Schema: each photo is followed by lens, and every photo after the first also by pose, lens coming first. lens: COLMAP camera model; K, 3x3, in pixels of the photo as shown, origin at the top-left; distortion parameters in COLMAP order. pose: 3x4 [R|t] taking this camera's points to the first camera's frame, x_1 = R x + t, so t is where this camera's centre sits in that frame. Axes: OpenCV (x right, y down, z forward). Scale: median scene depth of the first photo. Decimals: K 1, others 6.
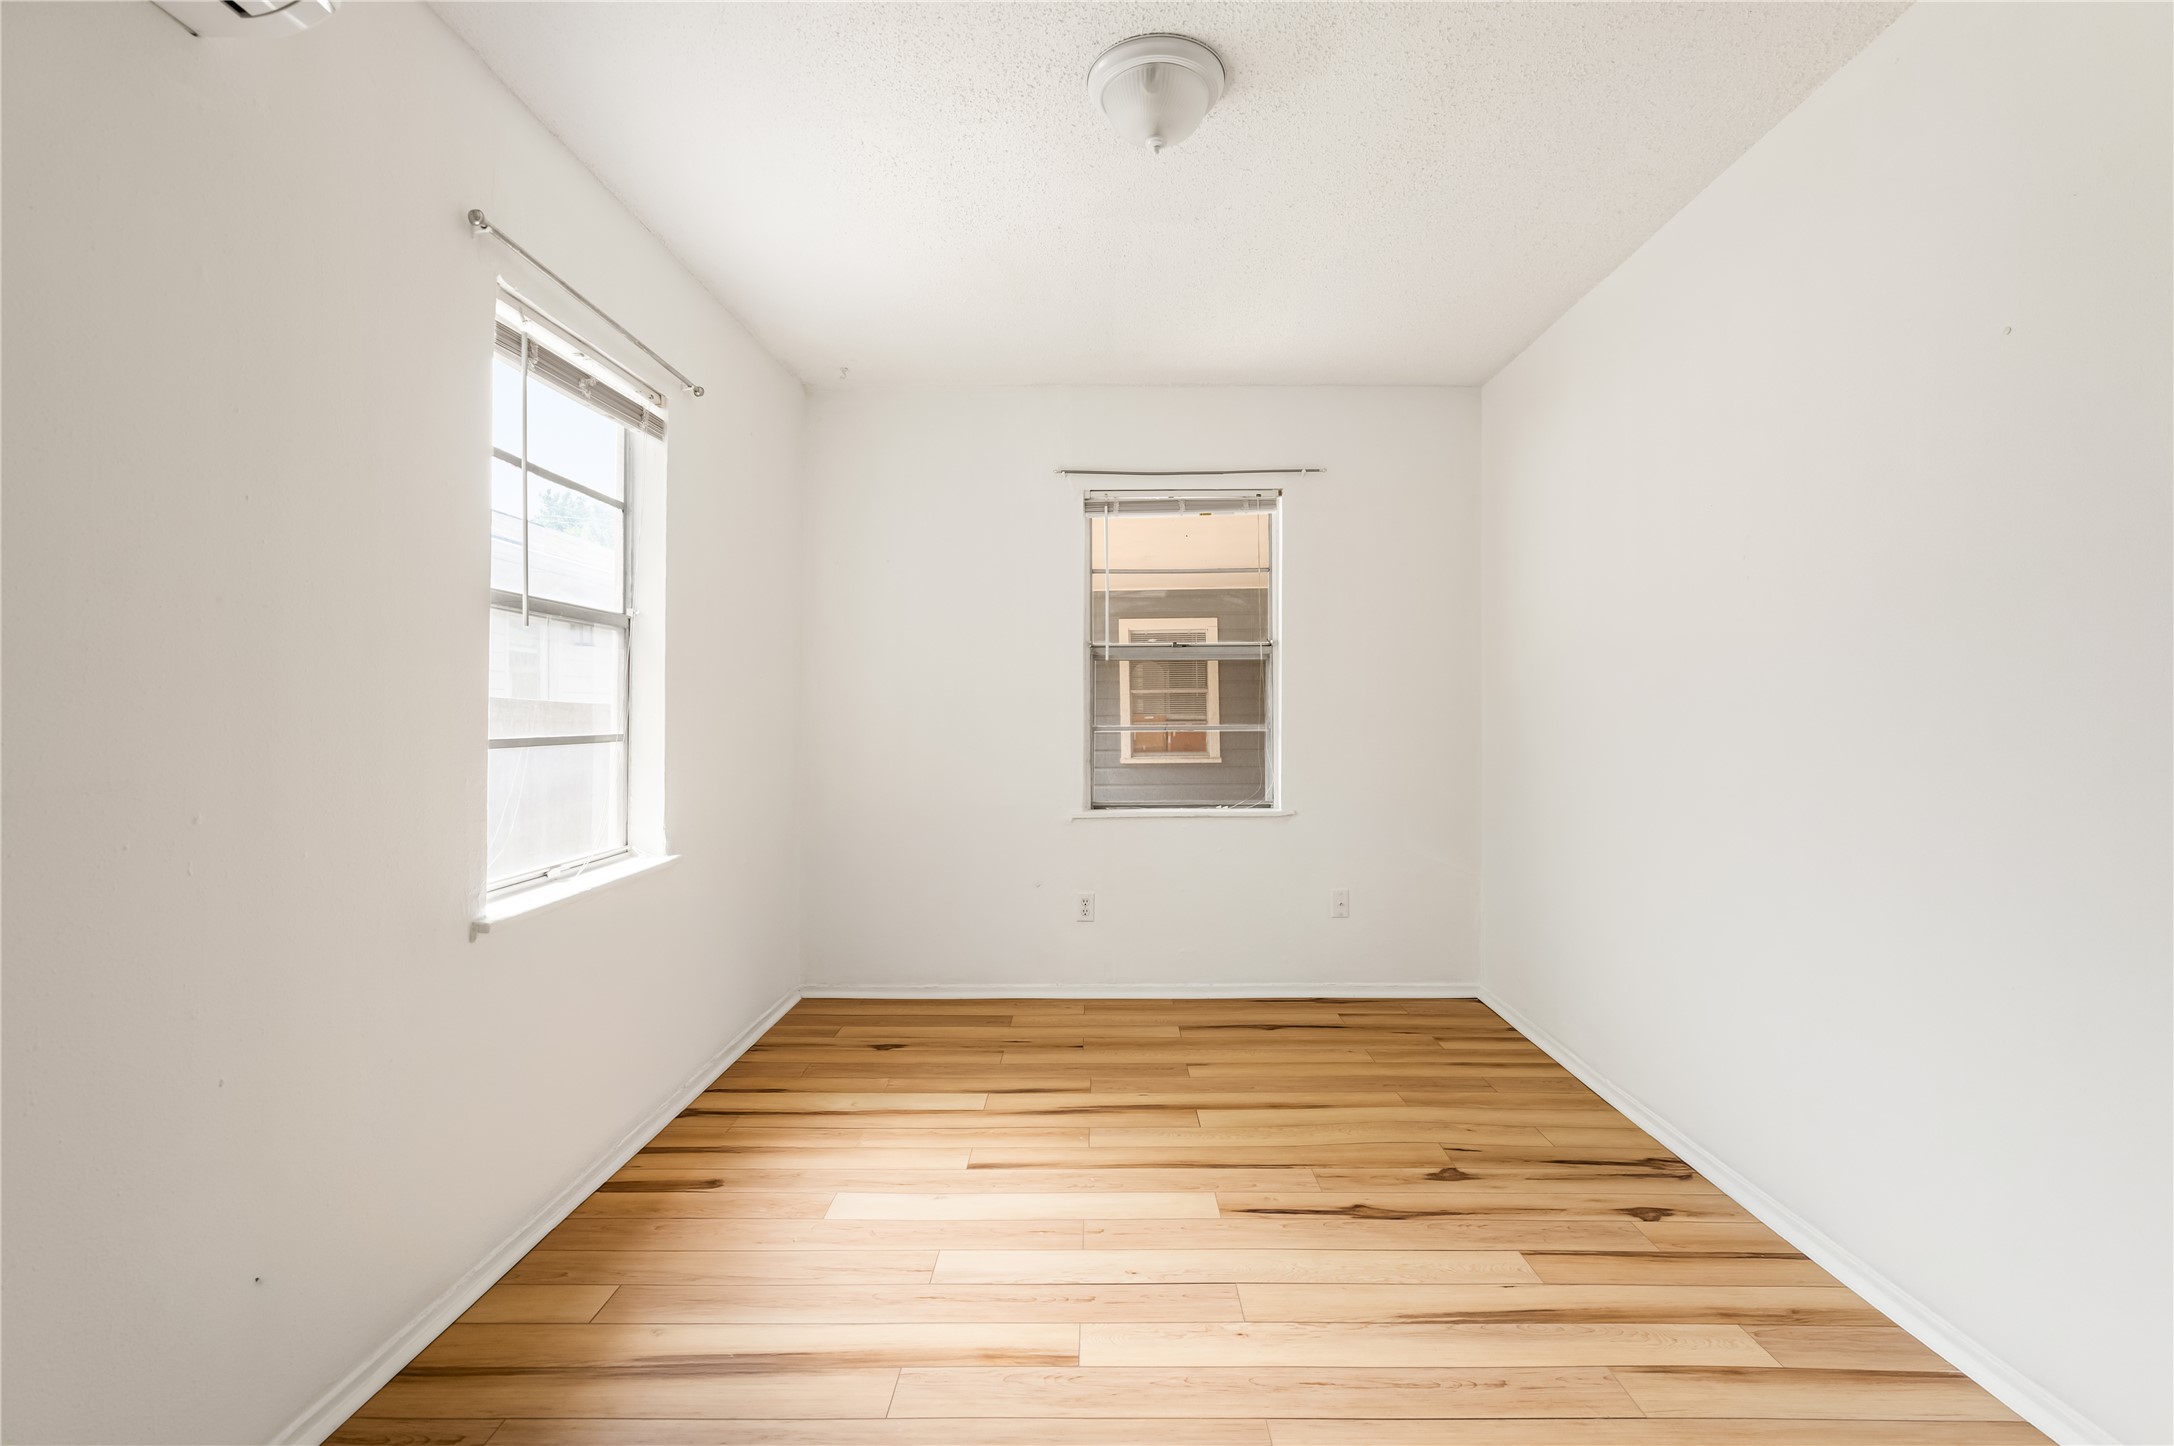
lens RADIAL K [[1005.6, 0, 1095.3], [0, 1005.6, 711.5], [0, 0, 1]] dist [-0.000237, -0.000371]
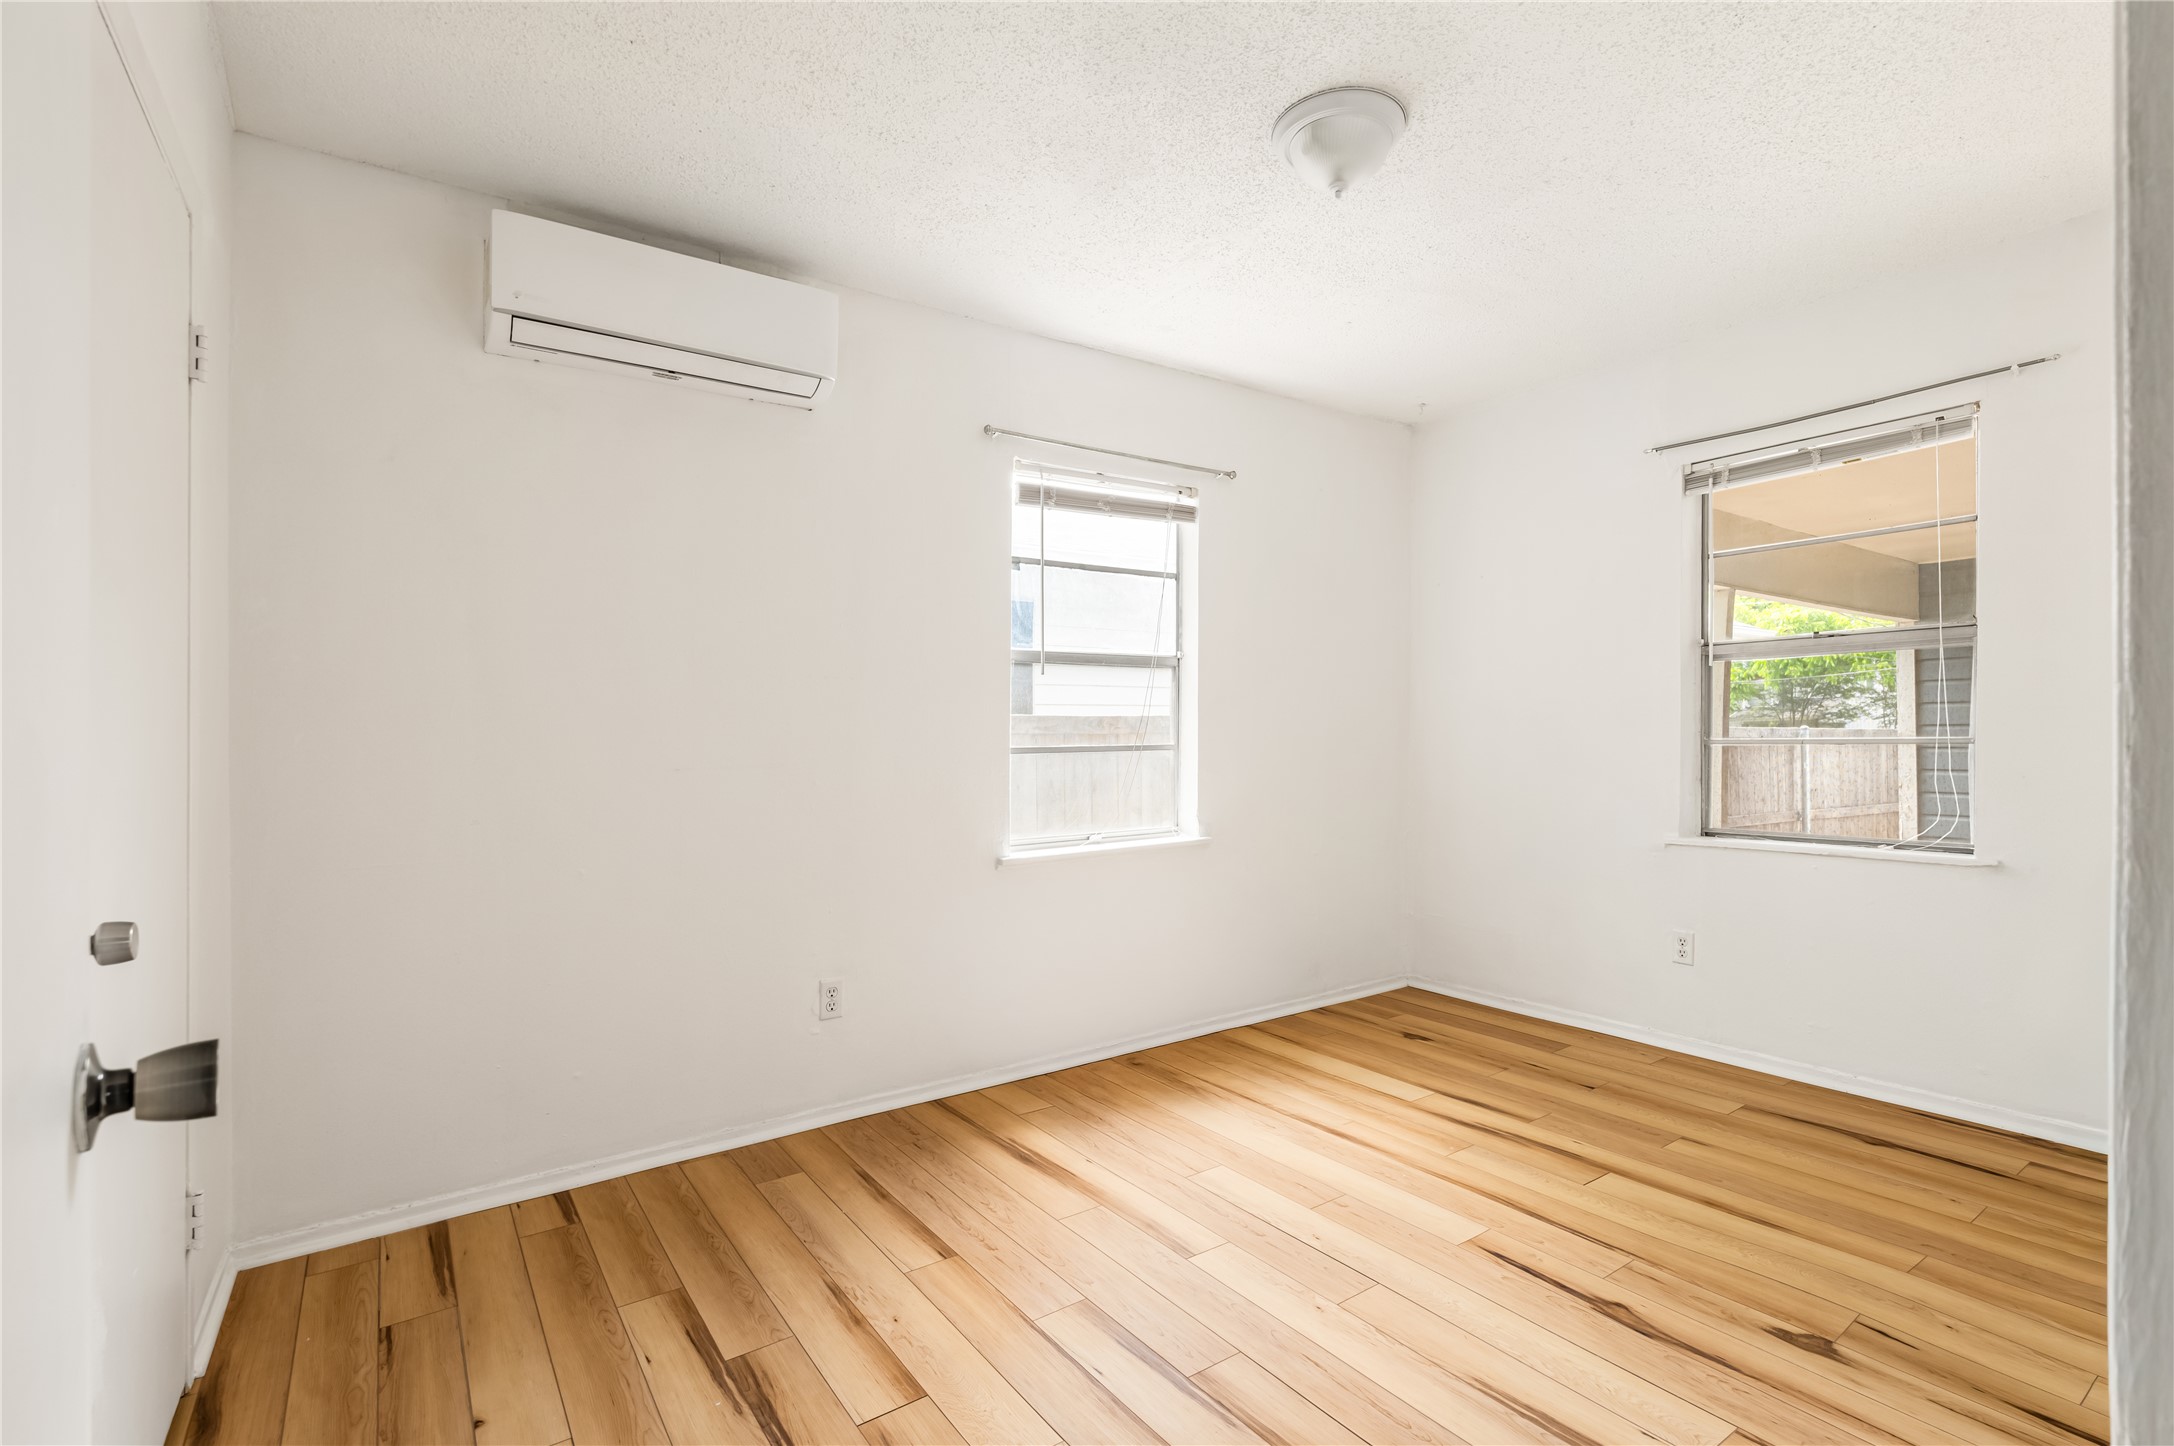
lens RADIAL K [[1005.6, 0, 1096.5], [0, 1005.6, 734.4], [0, 0, 1]] dist [-0.000237, -0.000371]
pose [[0.579364, -0.002633, -0.815065, 0.574094], [0.012304, 0.999909, 0.005516, 0.000058], [0.814976, -0.013225, 0.579343, 0.126907]]
